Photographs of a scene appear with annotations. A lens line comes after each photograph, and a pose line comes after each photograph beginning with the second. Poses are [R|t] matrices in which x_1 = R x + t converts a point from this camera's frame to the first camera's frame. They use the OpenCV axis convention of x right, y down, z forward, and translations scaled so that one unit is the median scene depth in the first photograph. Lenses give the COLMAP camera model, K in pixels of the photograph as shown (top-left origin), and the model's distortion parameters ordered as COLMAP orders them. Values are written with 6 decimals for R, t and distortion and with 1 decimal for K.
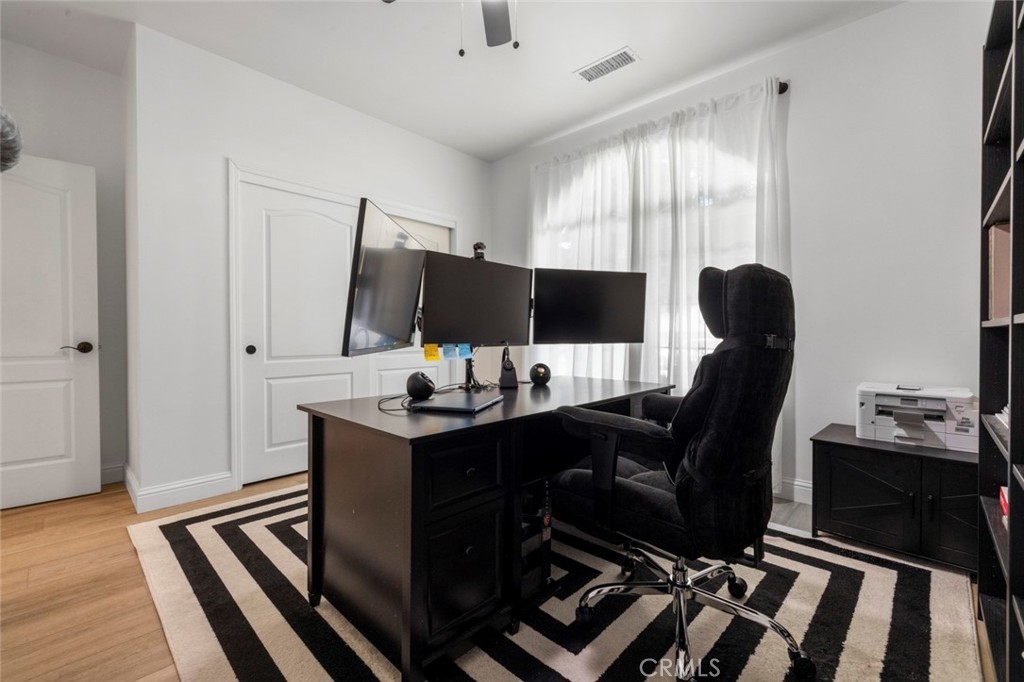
lens RADIAL K [[434.9, 0, 512.1], [0, 434.9, 338.2], [0, 0, 1]] dist [-0.000024, 0.000000]
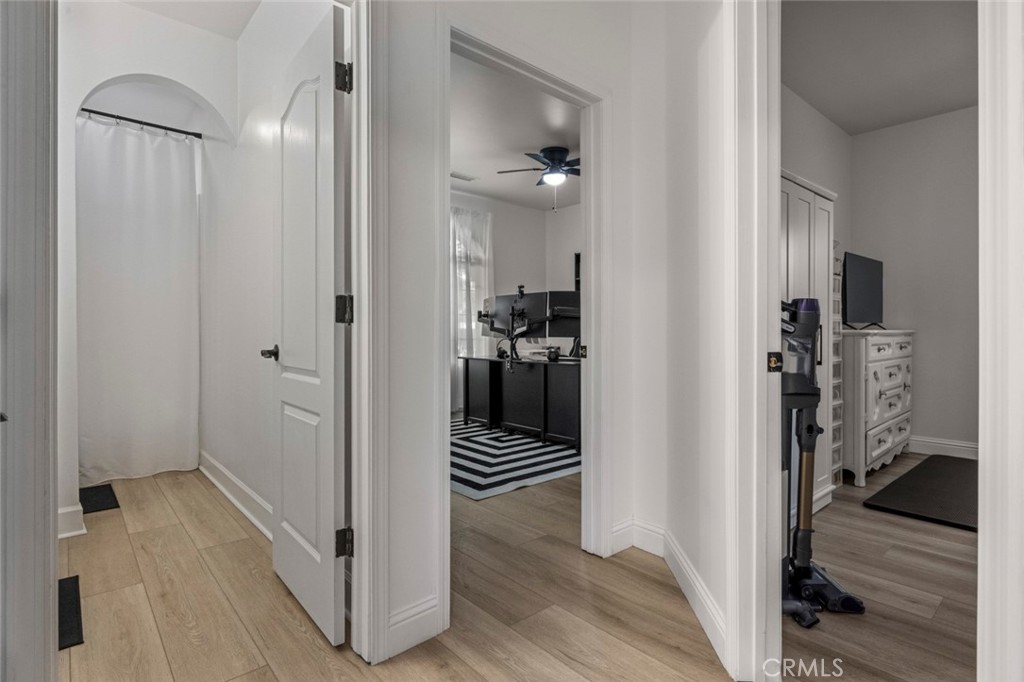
lens RADIAL K [[526.1, 0, 512.8], [0, 526.1, 336.3], [0, 0, 1]] dist [-0.004043, -0.000263]
pose [[-0.089344, 0.008618, -0.995964, 2.064735], [-0.005954, 0.999940, 0.009187, -0.007674], [0.995983, 0.006751, -0.089287, 1.047065]]
